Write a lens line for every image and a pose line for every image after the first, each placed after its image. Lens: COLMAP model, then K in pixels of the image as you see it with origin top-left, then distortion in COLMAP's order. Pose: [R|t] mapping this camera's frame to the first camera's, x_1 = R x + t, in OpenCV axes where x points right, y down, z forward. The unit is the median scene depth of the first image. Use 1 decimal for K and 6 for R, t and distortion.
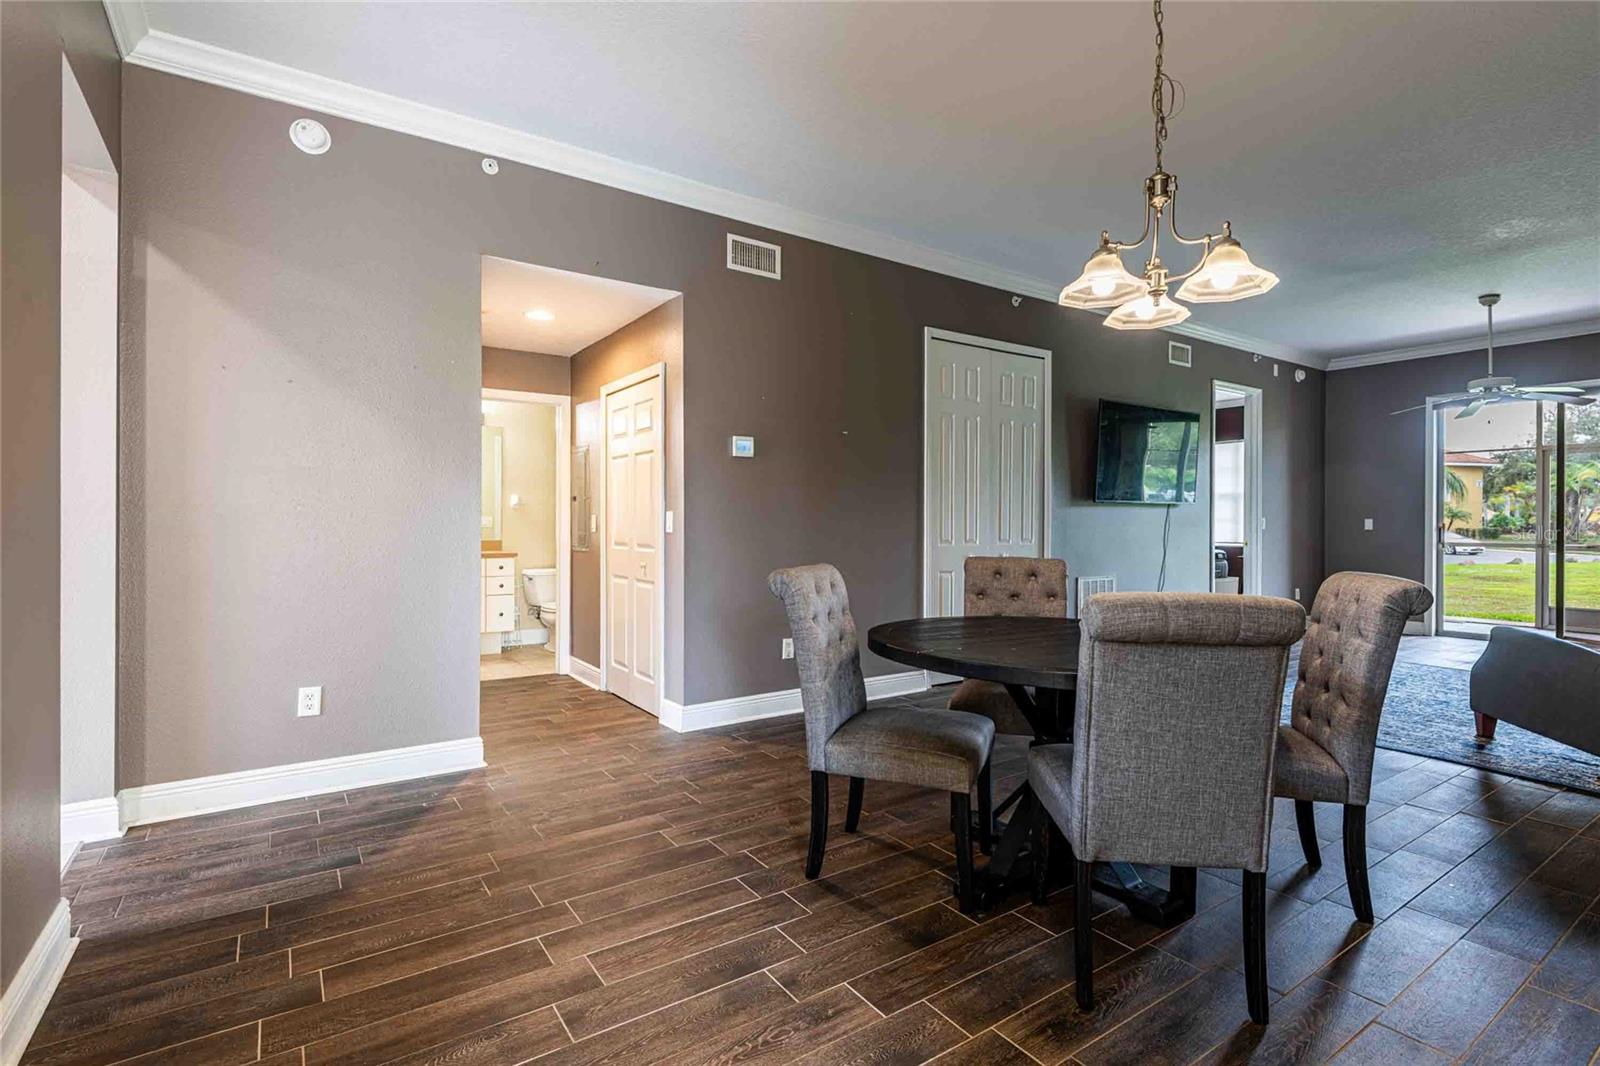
lens RADIAL K [[719.4, 0, 796.4], [0, 719.4, 523.7], [0, 0, 1]] dist [0.046072, -0.024453]
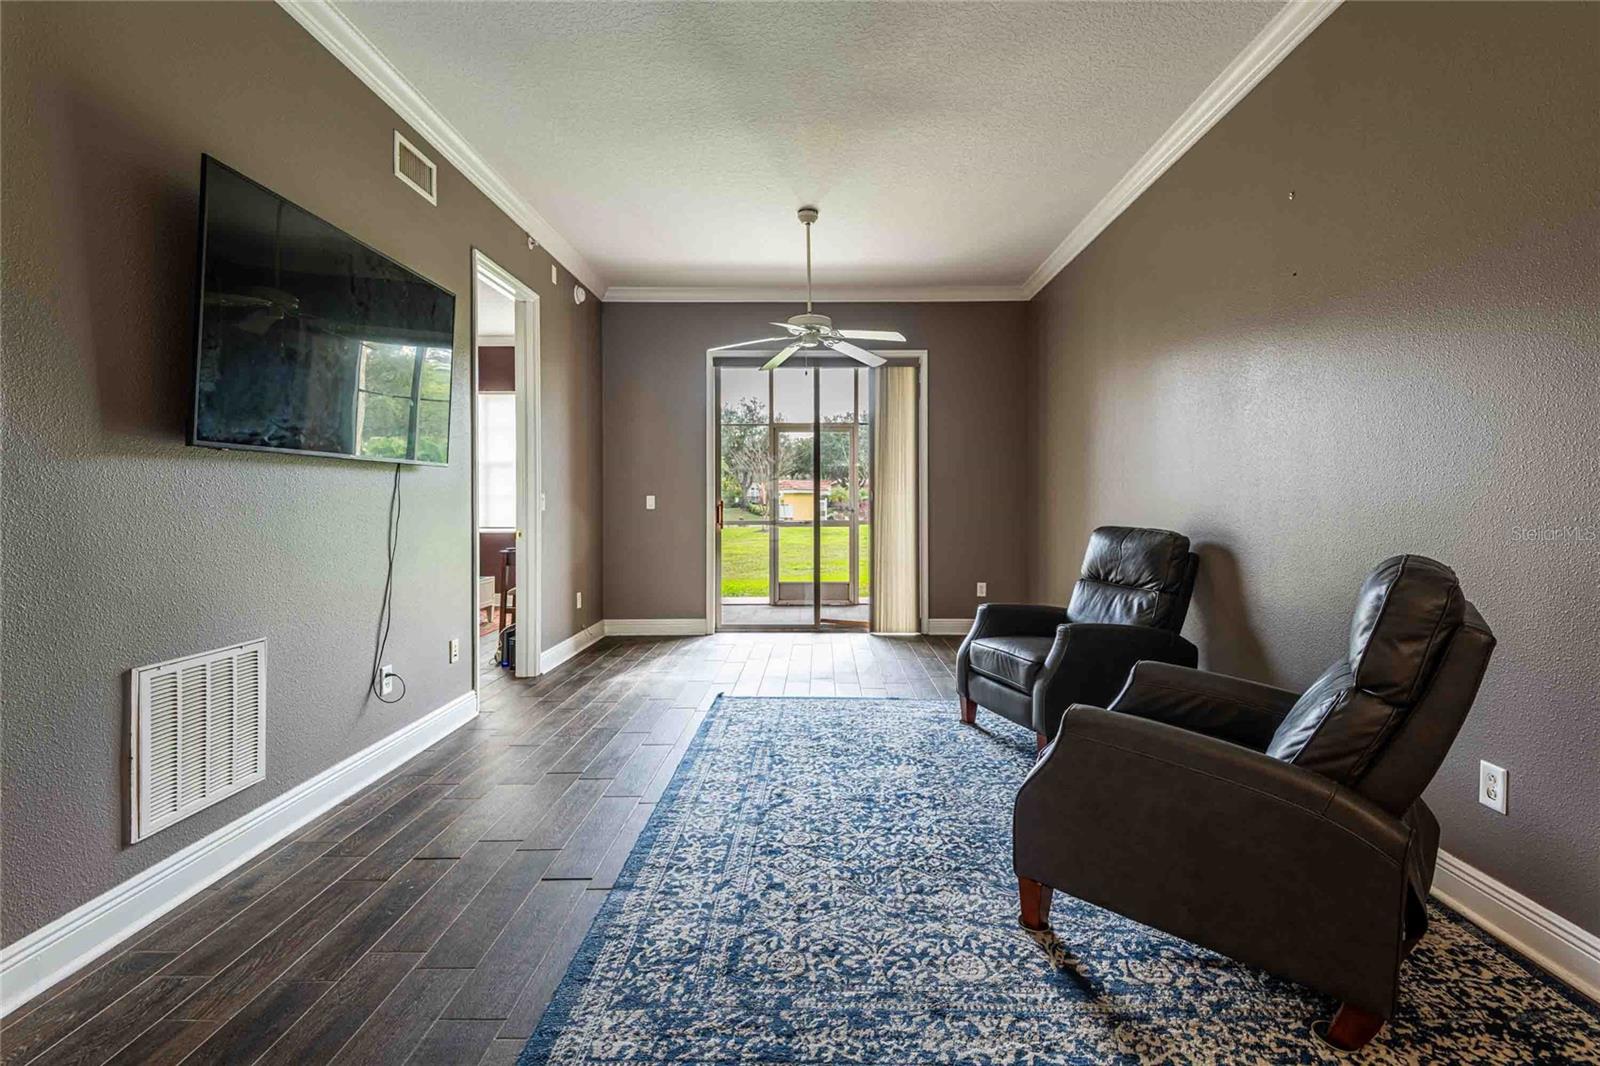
lens RADIAL K [[745.0, 0, 807.9], [0, 745.0, 498.8], [0, 0, 1]] dist [0.040121, -0.030158]
pose [[0.560869, -0.002701, 0.827900, 0.216873], [0.005266, 0.999986, -0.000305, -0.001844], [-0.827888, 0.004531, 0.560876, 0.426815]]
